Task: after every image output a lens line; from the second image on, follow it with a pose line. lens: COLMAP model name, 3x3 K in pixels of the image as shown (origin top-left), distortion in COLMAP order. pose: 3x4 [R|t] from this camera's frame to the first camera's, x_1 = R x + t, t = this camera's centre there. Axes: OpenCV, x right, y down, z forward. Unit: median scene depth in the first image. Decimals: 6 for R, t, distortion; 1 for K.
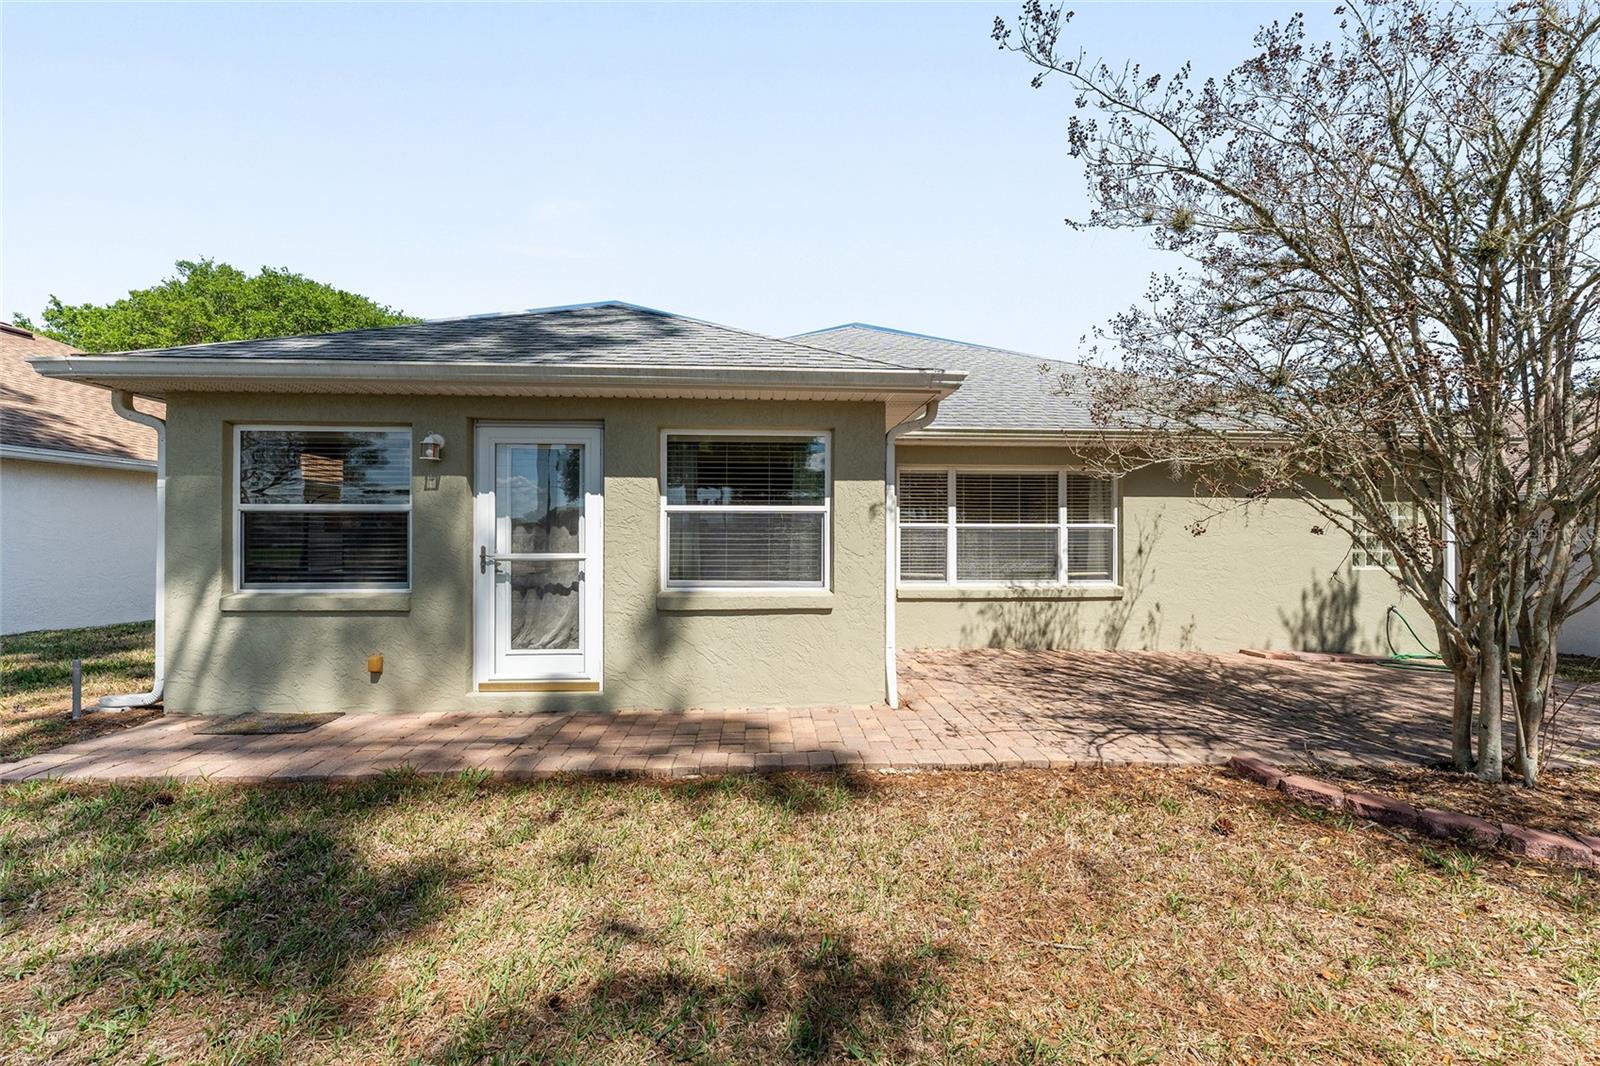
lens RADIAL K [[646.2, 0, 800.9], [0, 646.2, 529.7], [0, 0, 1]] dist [0.000689, -0.000084]
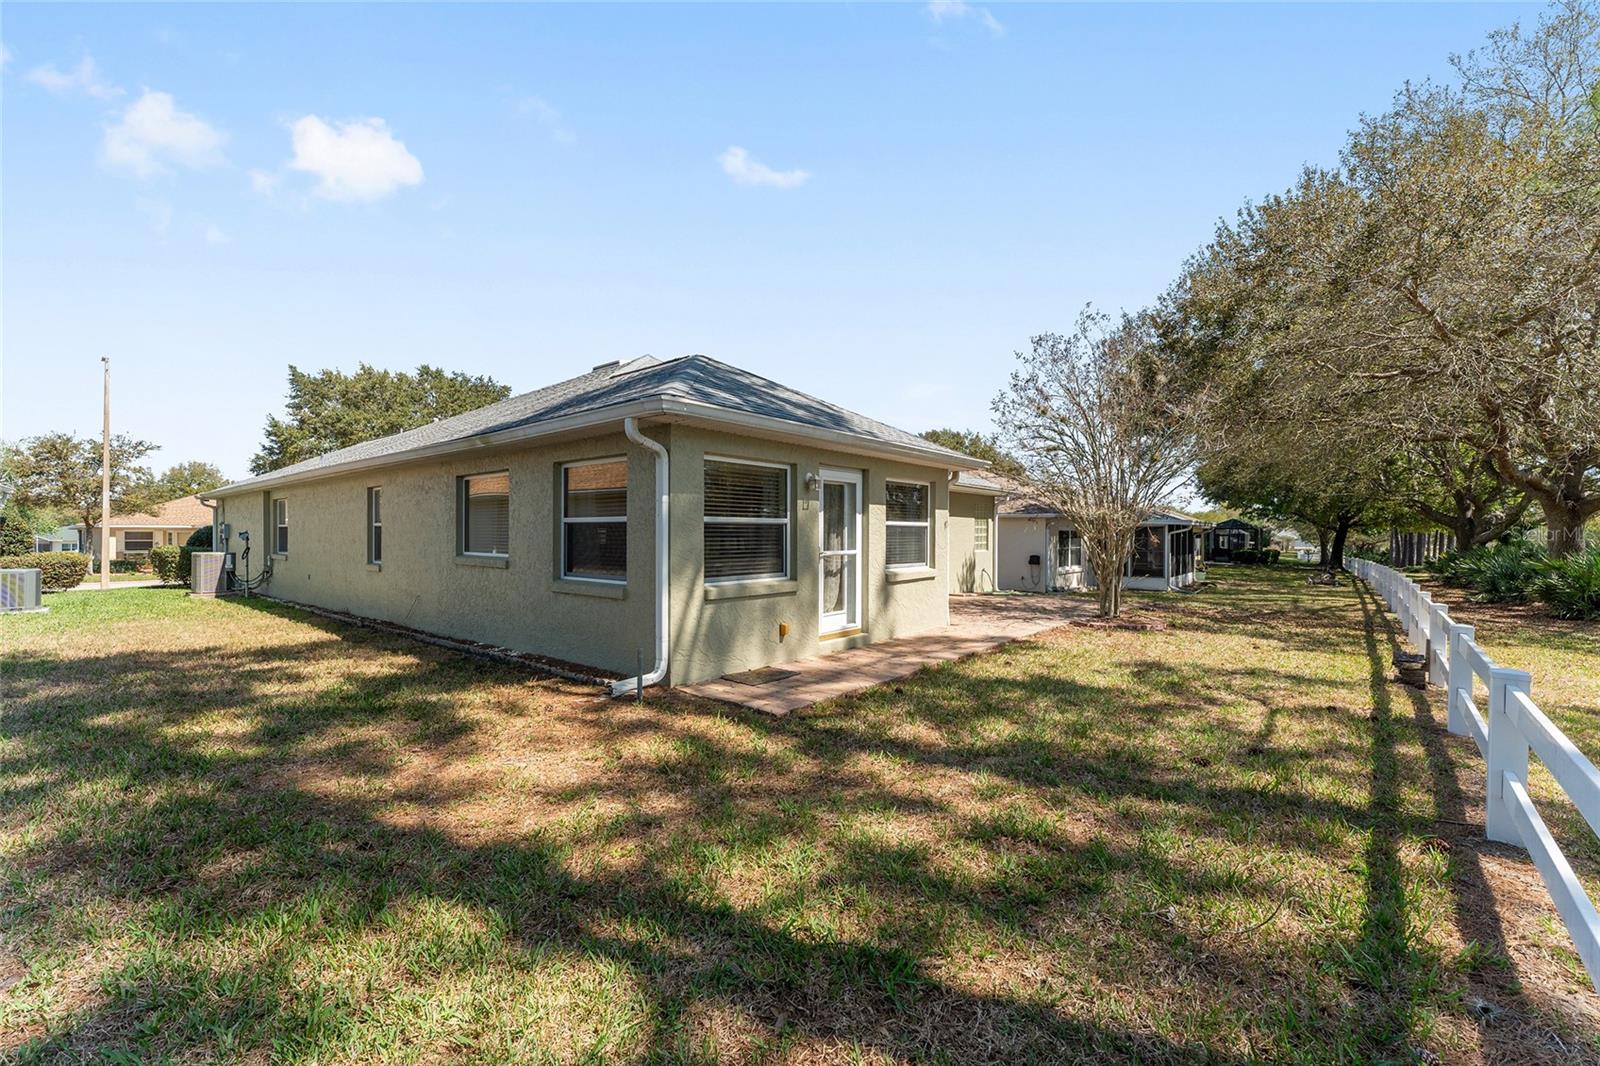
lens RADIAL K [[646.2, 0, 800.9], [0, 646.2, 529.7], [0, 0, 1]] dist [0.000689, -0.000084]
pose [[0.675549, 0.003564, 0.737307, -1.657398], [0.006162, 0.999926, -0.010479, 0.000695], [-0.737290, 0.011622, 0.675477, -0.008360]]
